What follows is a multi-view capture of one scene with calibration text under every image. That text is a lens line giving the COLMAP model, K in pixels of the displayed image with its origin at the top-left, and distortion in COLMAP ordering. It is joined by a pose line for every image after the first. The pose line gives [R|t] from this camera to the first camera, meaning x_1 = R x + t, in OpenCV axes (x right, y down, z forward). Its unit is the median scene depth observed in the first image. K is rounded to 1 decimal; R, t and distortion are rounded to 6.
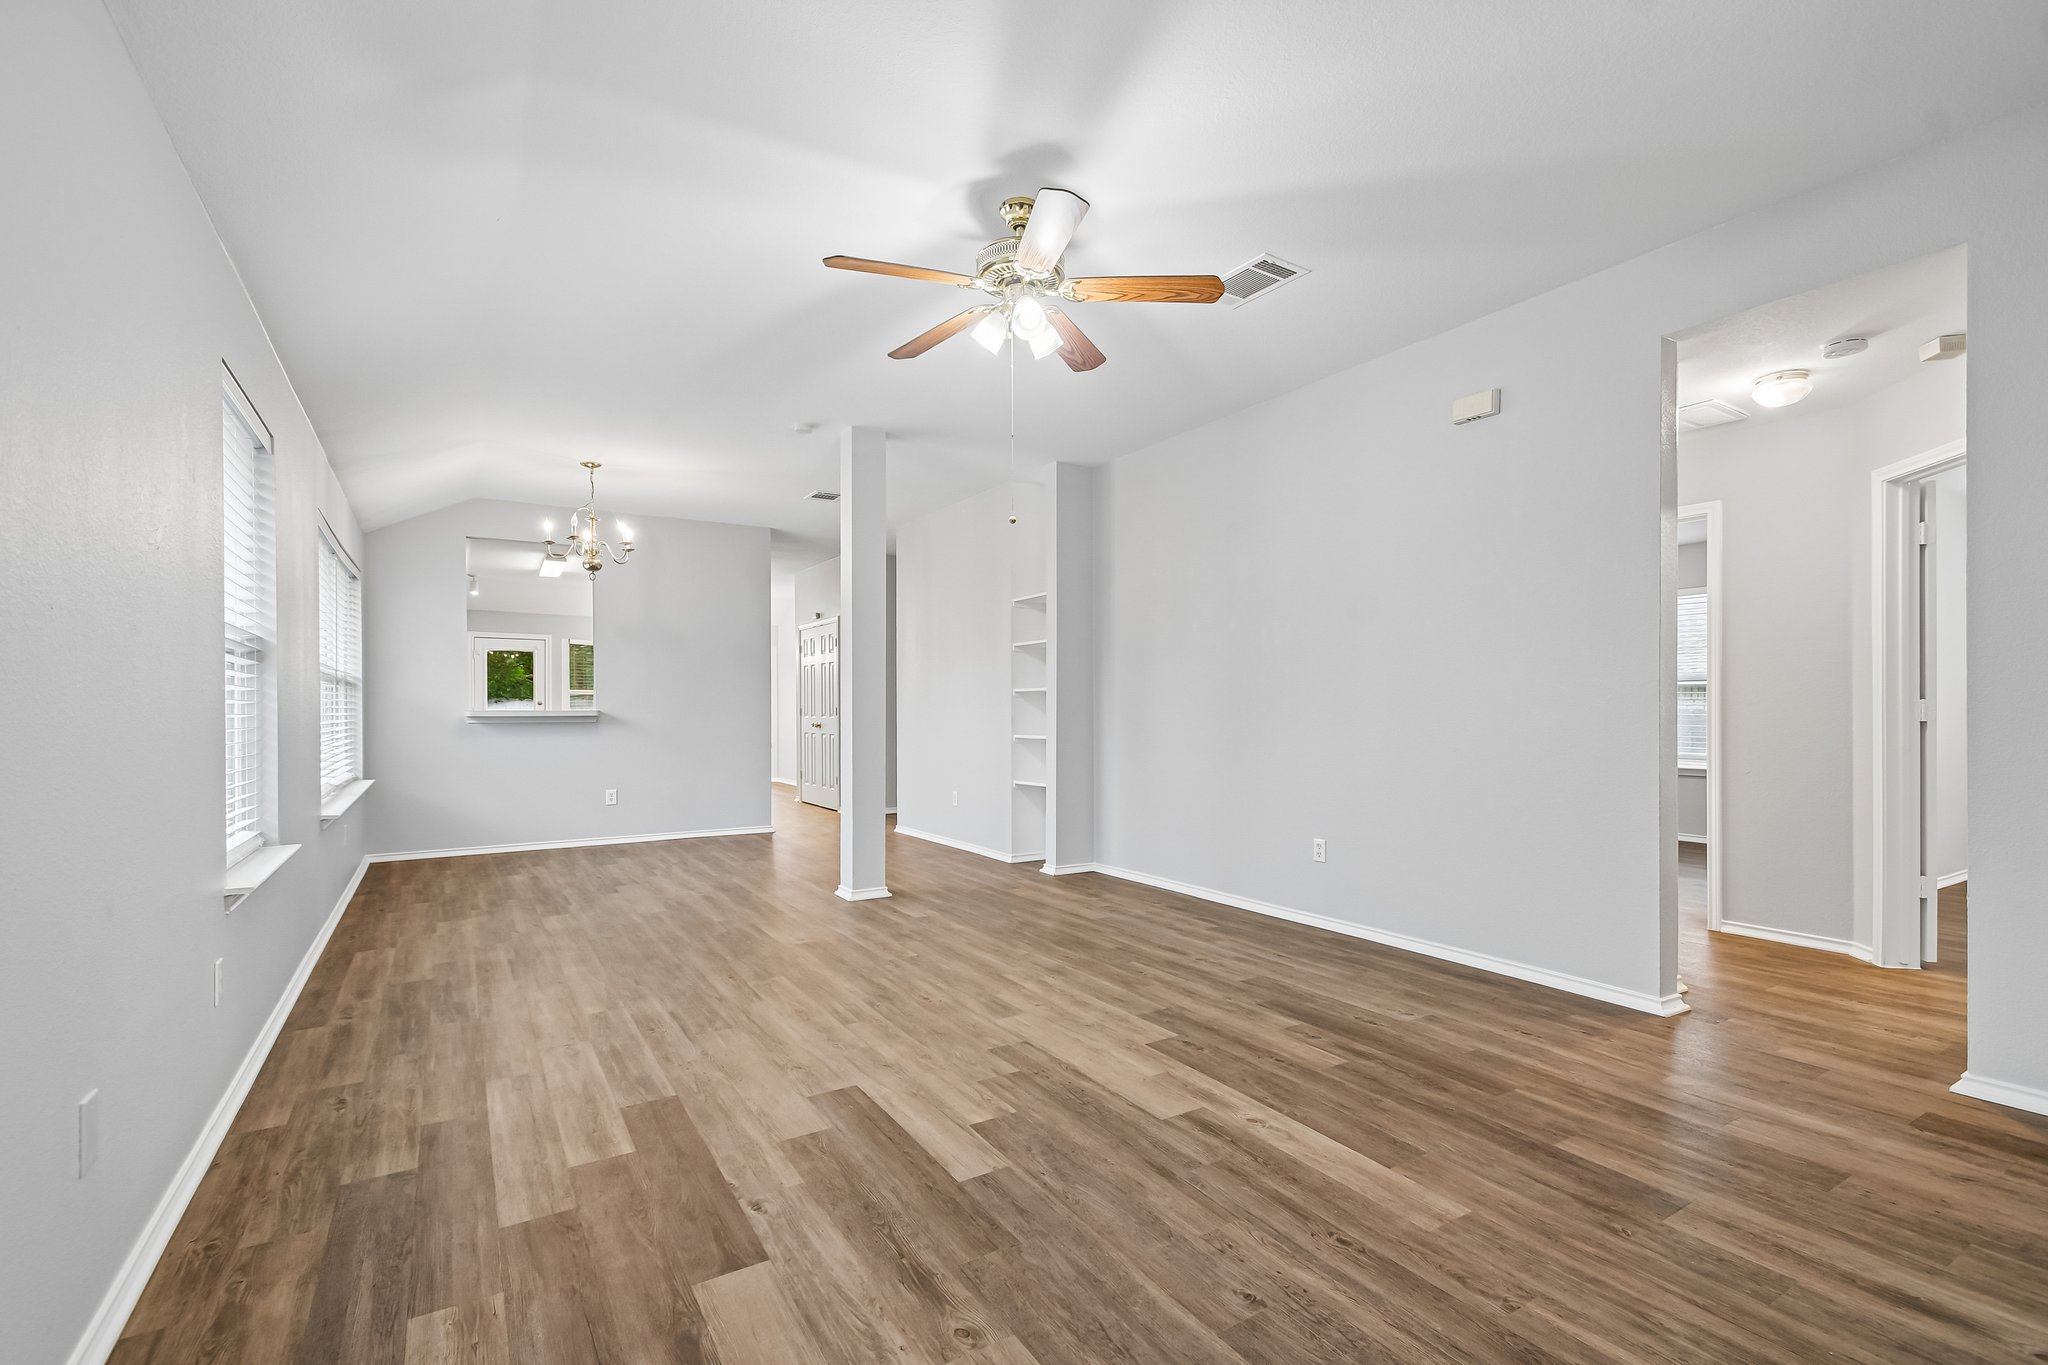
lens RADIAL K [[907.5, 0, 1018.5], [0, 907.5, 715.3], [0, 0, 1]] dist [0.029016, -0.014916]
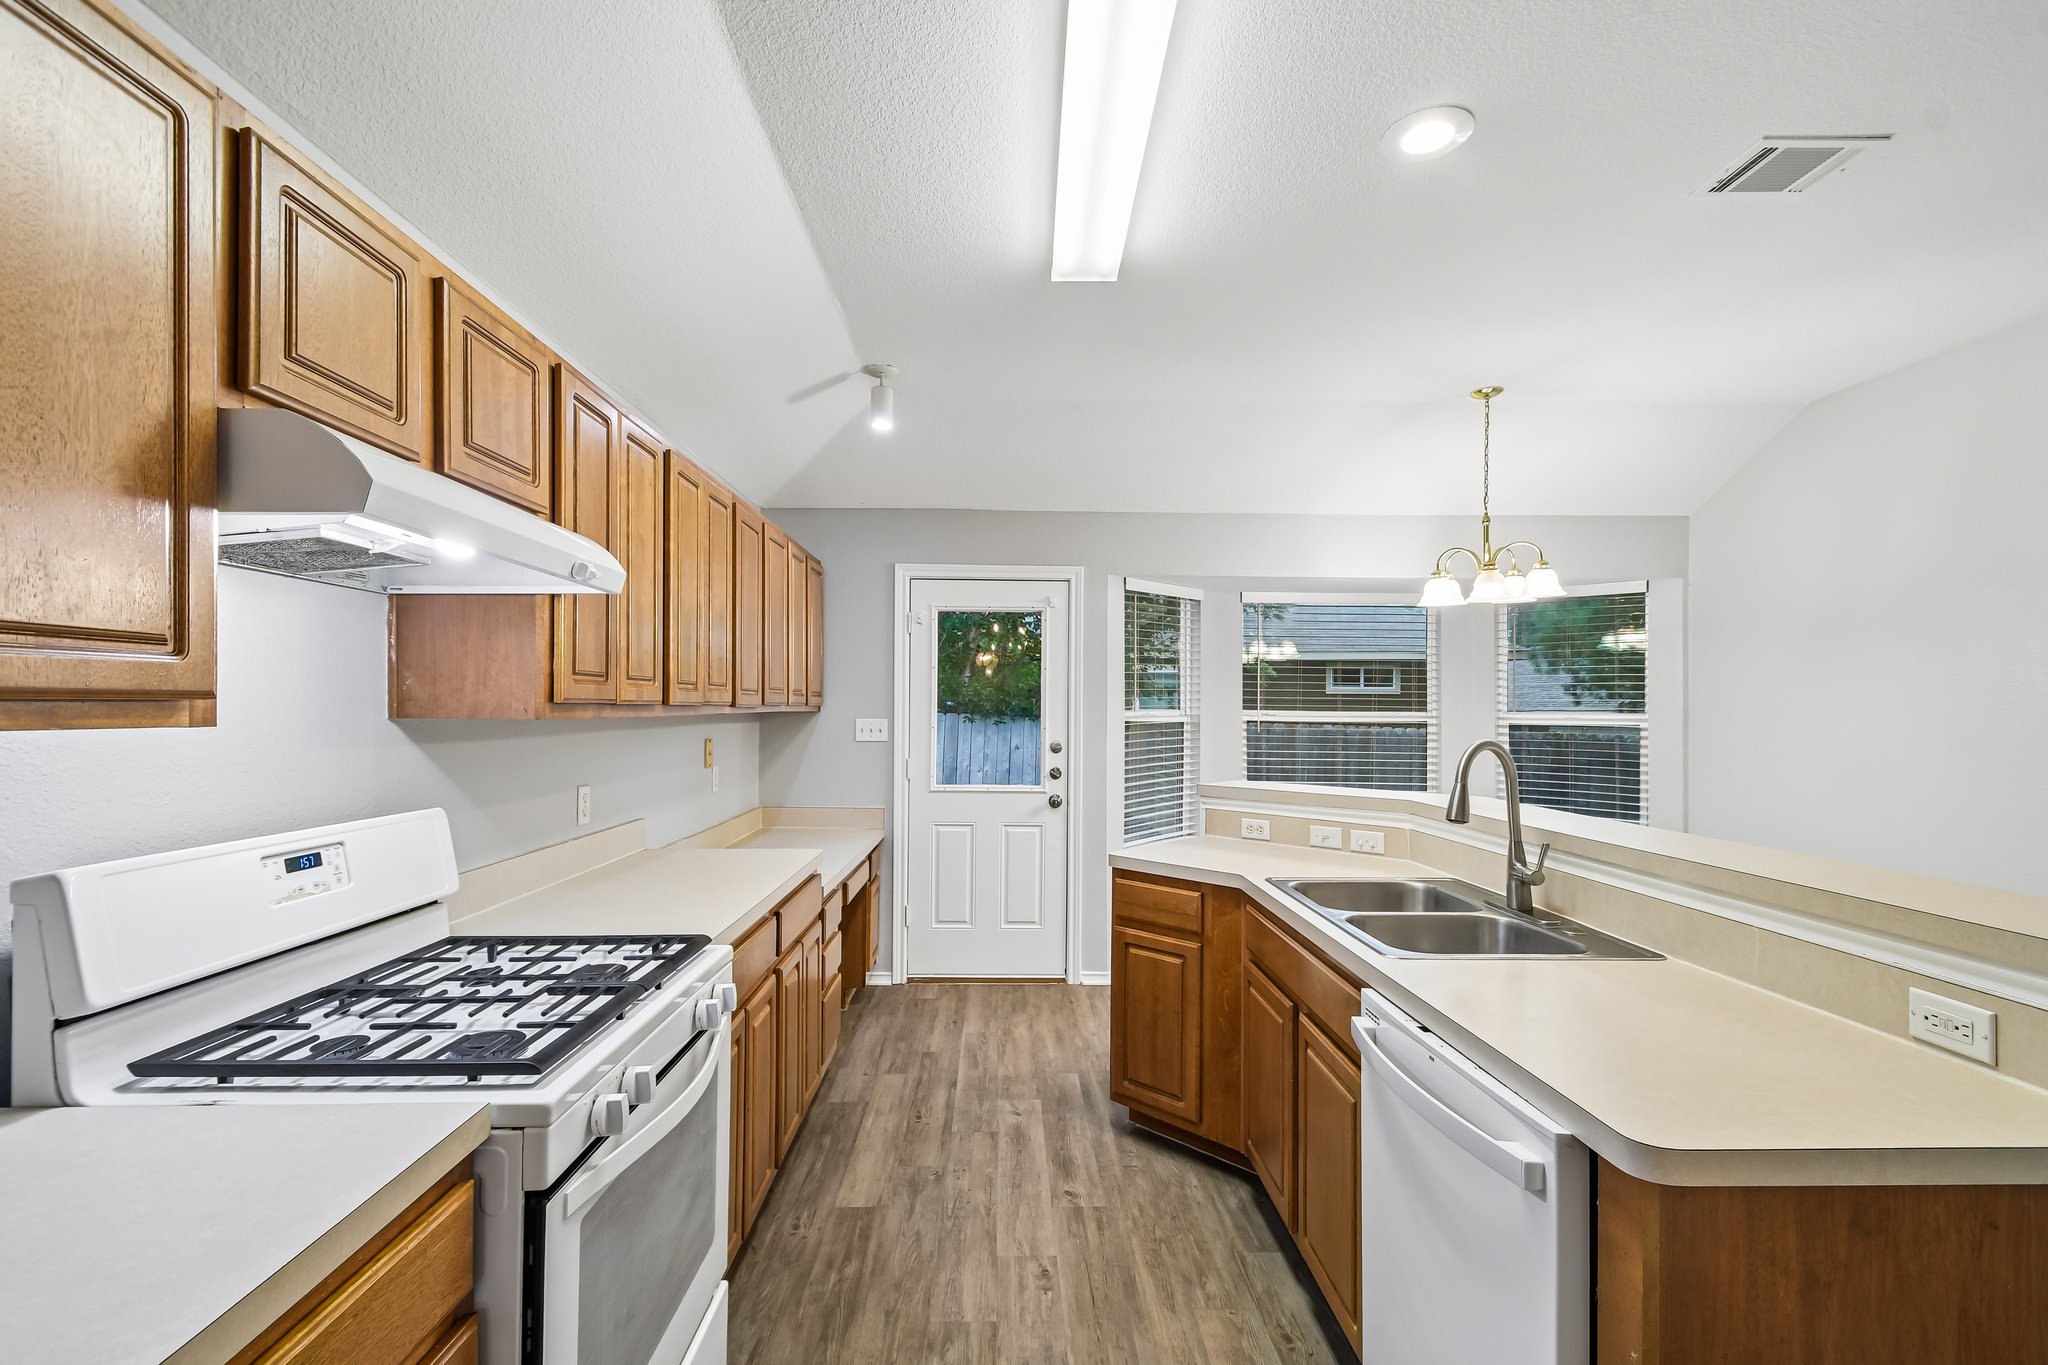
lens RADIAL K [[907.5, 0, 1018.5], [0, 907.5, 715.3], [0, 0, 1]] dist [0.029016, -0.014916]
pose [[0.861754, 0.009763, -0.507232, -1.439173], [-0.011262, 0.999937, 0.000112, -0.111289], [0.507201, 0.005616, 0.861810, 2.779781]]
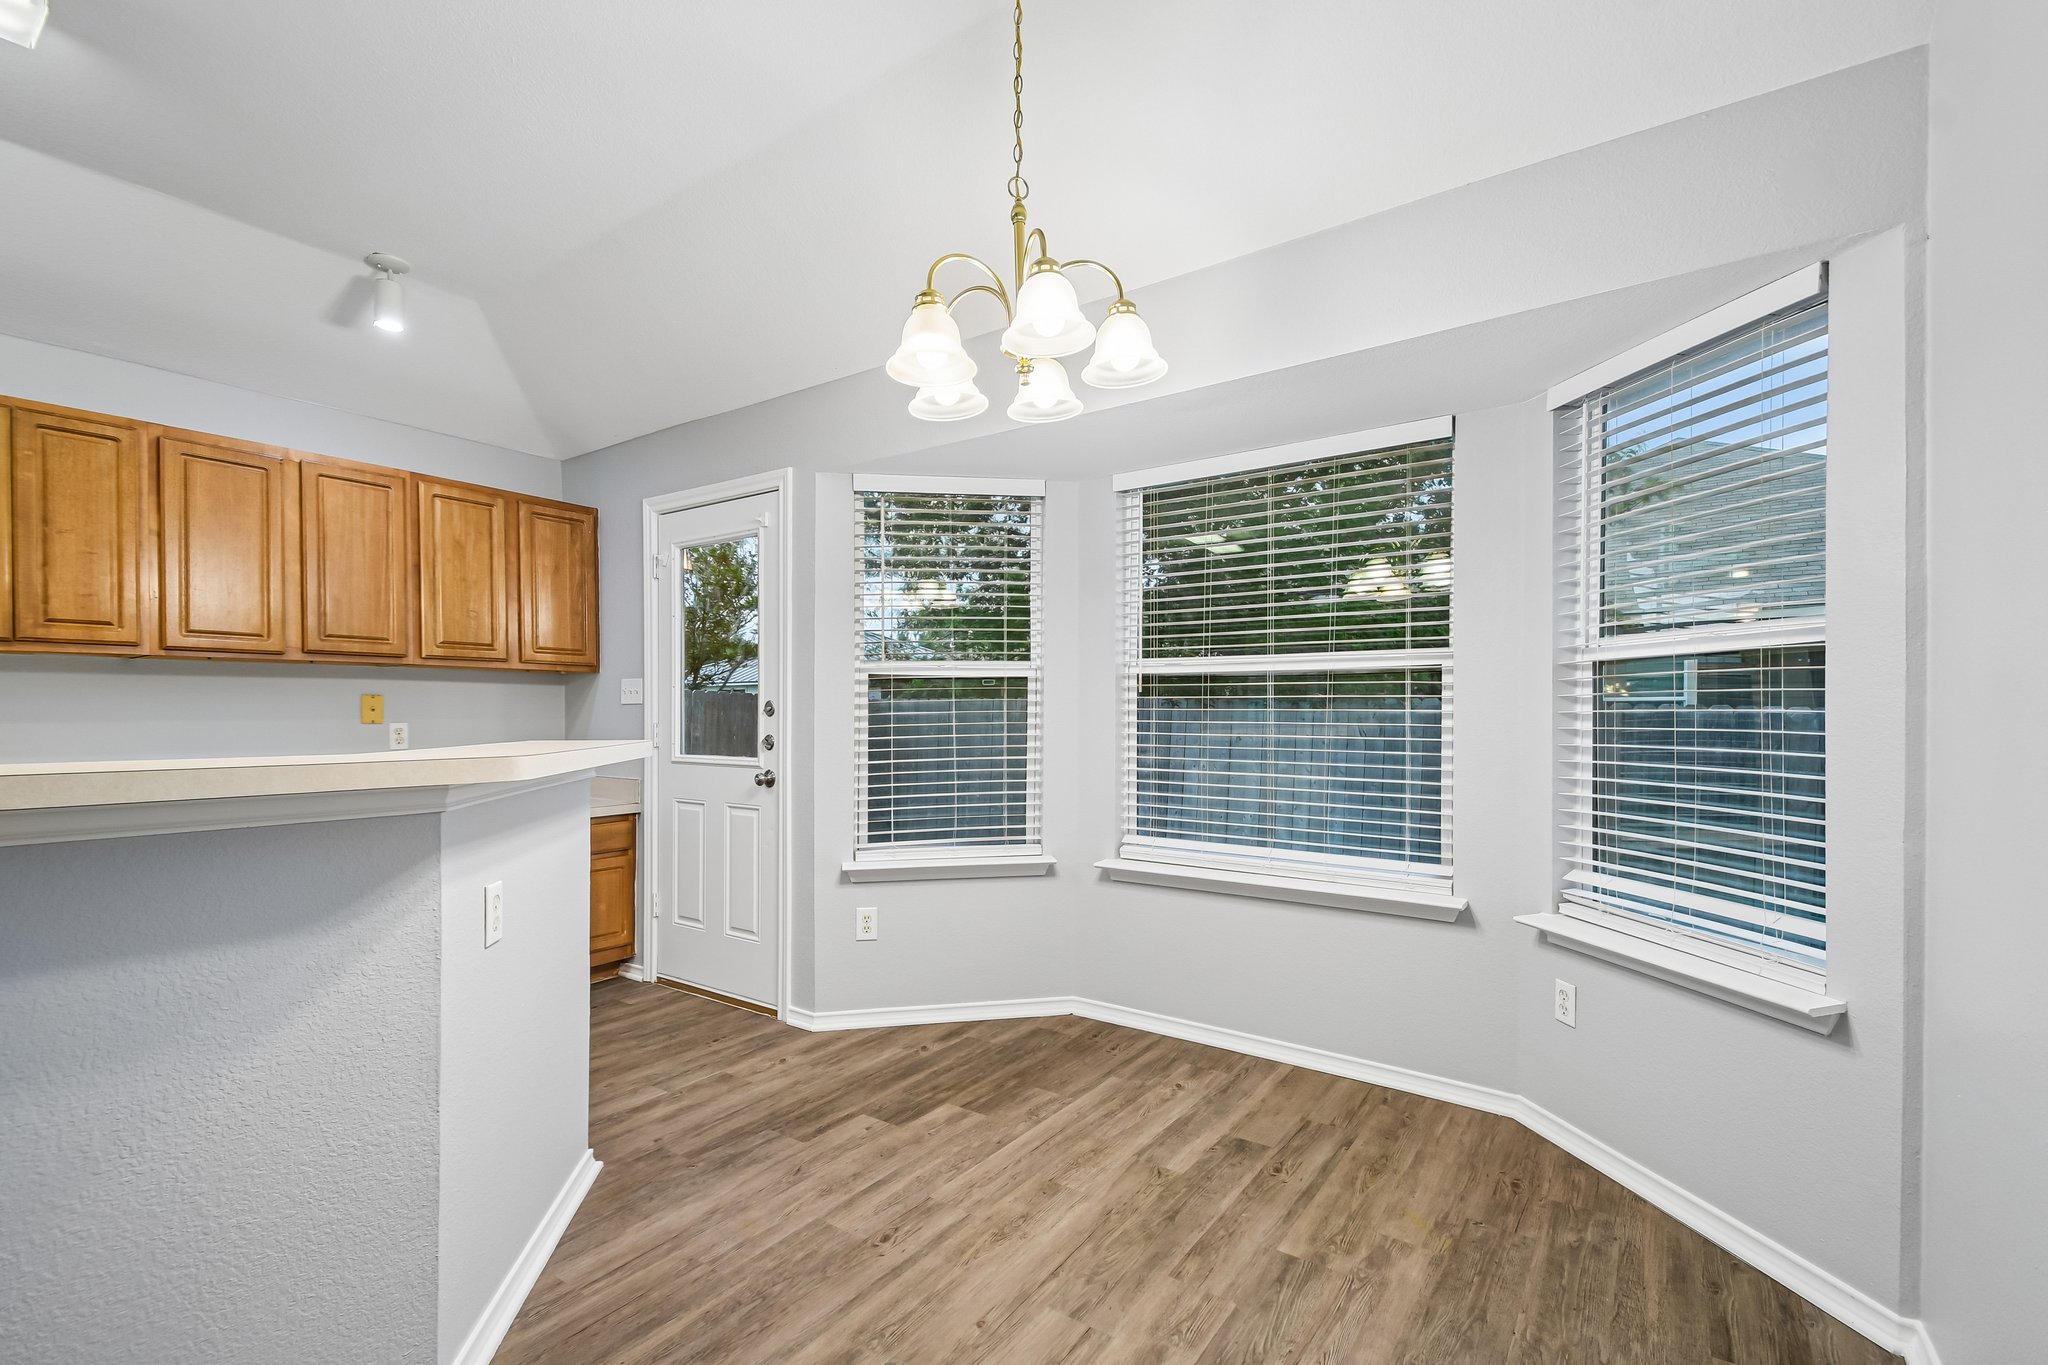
lens RADIAL K [[906.9, 0, 1025.0], [0, 906.9, 726.1], [0, 0, 1]] dist [0.027755, -0.014600]
pose [[0.392914, 0.012586, -0.919489, -0.939198], [-0.007885, 0.999916, 0.010317, -0.048568], [0.919541, 0.003197, 0.392980, 3.998453]]
